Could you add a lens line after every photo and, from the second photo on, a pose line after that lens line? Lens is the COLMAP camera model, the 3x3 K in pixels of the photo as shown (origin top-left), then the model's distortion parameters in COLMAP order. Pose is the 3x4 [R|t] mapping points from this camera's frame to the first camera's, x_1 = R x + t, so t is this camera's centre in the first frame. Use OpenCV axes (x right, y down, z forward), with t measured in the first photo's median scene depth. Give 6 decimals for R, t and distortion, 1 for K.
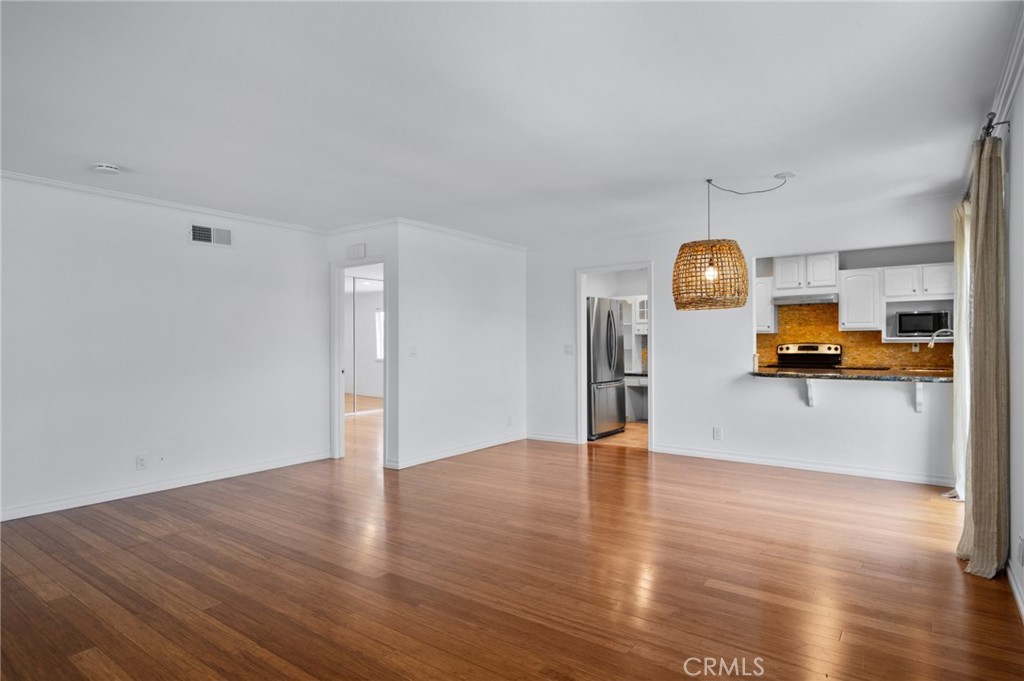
lens RADIAL K [[557.2, 0, 511.0], [0, 557.2, 347.3], [0, 0, 1]] dist [-0.002326, -0.000070]
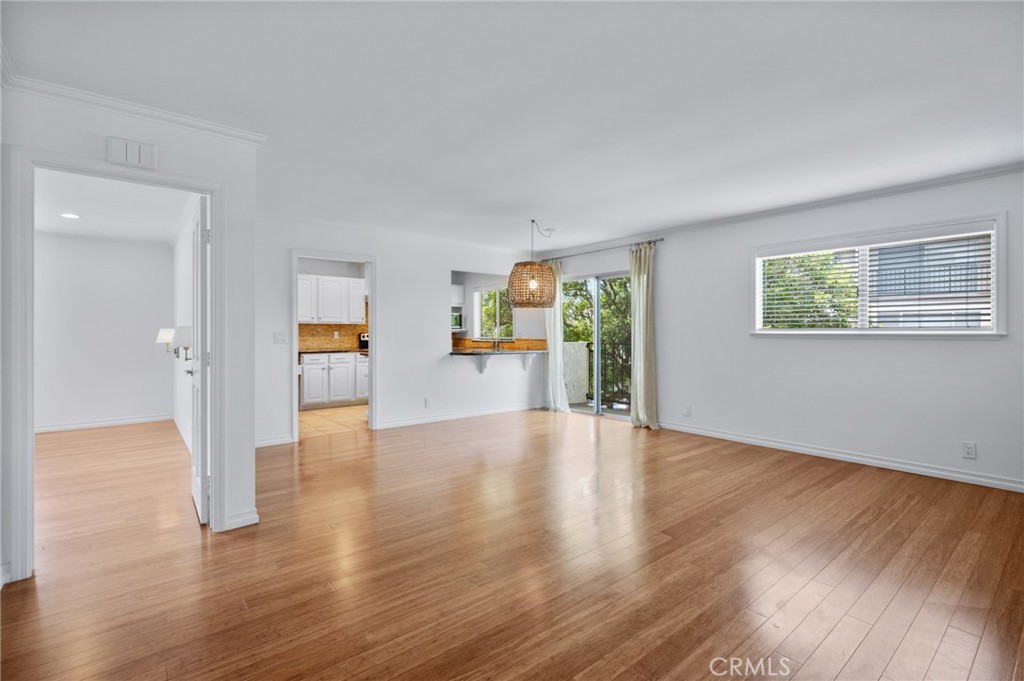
lens RADIAL K [[471.3, 0, 518.4], [0, 471.3, 335.1], [0, 0, 1]] dist [0.009426, 0.000364]
pose [[0.239547, -0.000543, 0.970885, -0.507242], [0.005954, 0.999982, -0.000910, 0.002552], [-0.970867, 0.005999, 0.239545, 0.436416]]
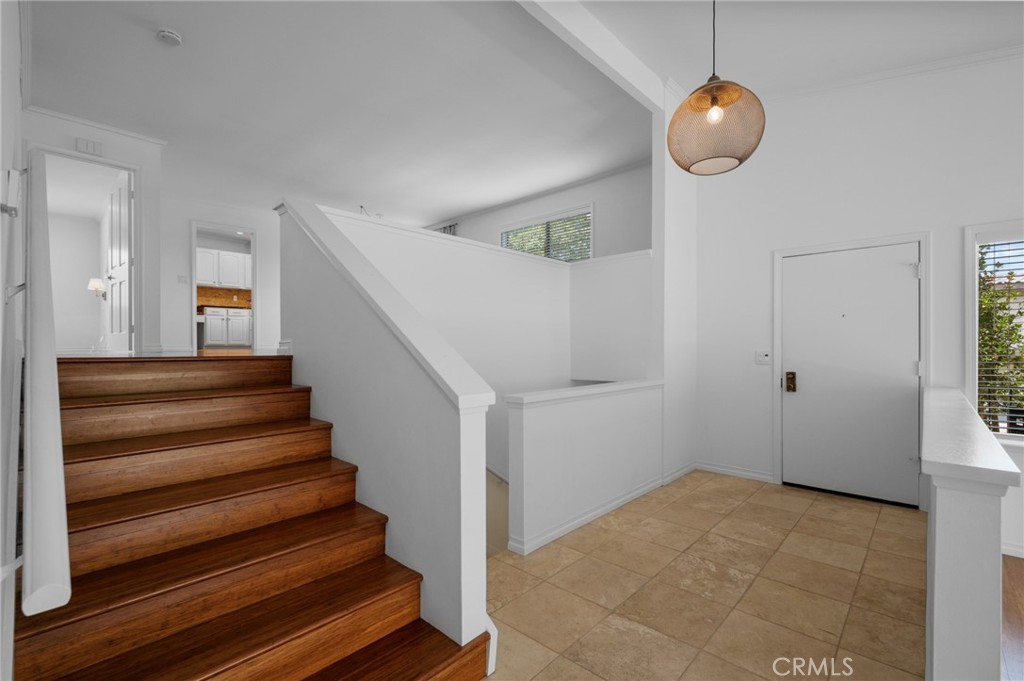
lens RADIAL K [[452.8, 0, 510.6], [0, 452.8, 346.3], [0, 0, 1]] dist [0.001838, 0.000528]
pose [[0.114176, 0.005331, 0.993446, -0.821555], [0.012223, 0.999902, -0.006770, 0.169175], [-0.993385, 0.012915, 0.114100, 0.116946]]
